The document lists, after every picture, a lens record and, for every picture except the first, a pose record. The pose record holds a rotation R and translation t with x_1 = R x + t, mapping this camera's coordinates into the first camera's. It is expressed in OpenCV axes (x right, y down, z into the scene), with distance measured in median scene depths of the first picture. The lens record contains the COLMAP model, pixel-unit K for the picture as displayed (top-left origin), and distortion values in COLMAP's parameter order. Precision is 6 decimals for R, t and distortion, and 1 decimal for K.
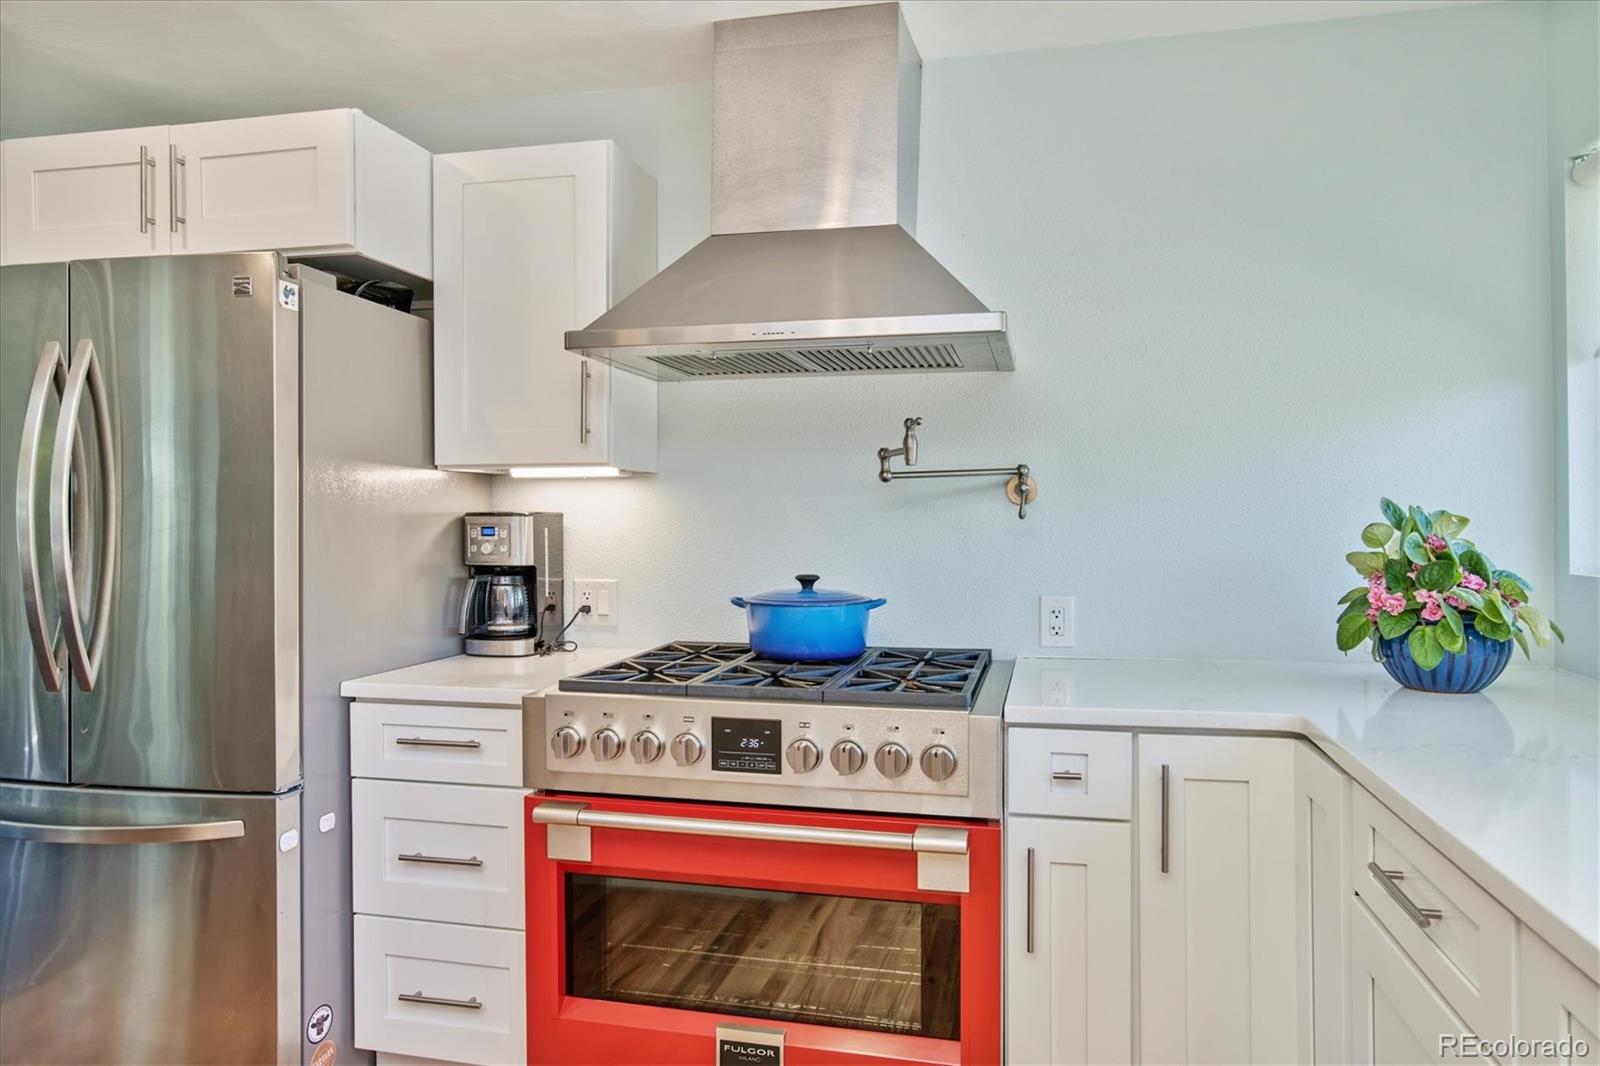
lens RADIAL K [[1136.0, 0, 800.1], [0, 1136.0, 527.3], [0, 0, 1]] dist [-0.044716, -0.000530]
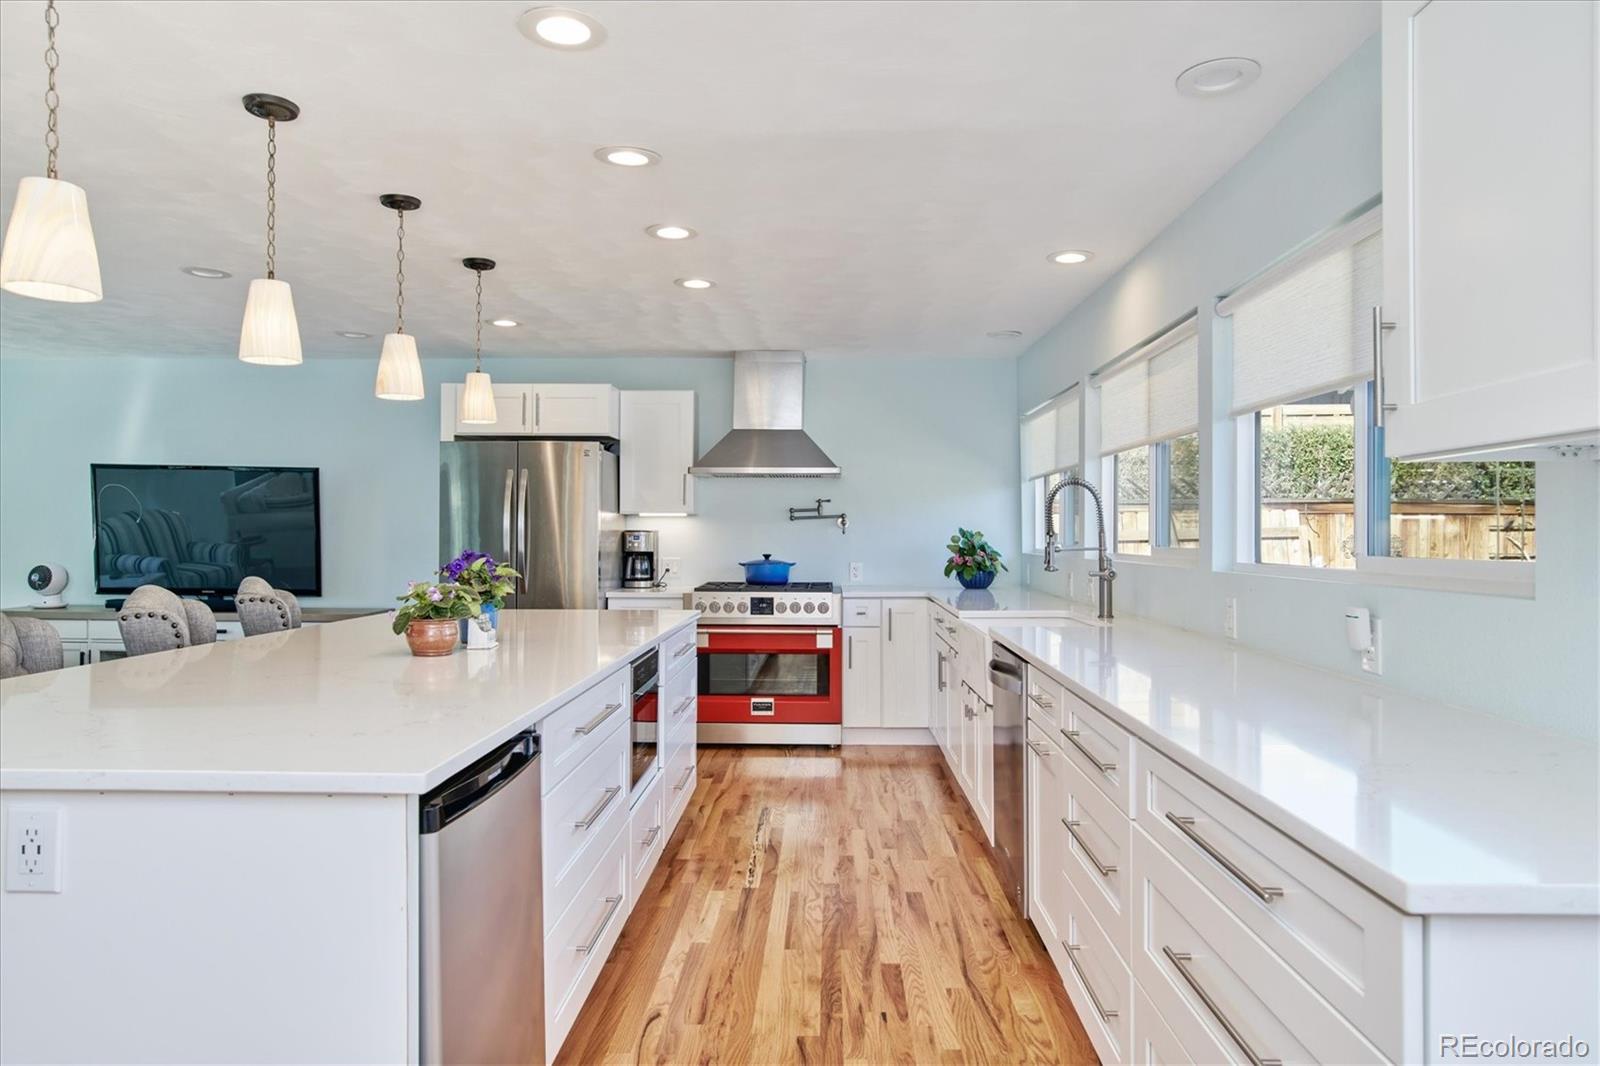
lens RADIAL K [[1197.5, 0, 802.0], [0, 1197.5, 529.6], [0, 0, 1]] dist [-0.070062, -0.001196]
pose [[0.980866, 0.002986, 0.194660, -0.569703], [-0.001868, 0.999981, -0.005928, -0.000181], [-0.194674, 0.005451, 0.980853, -2.220298]]
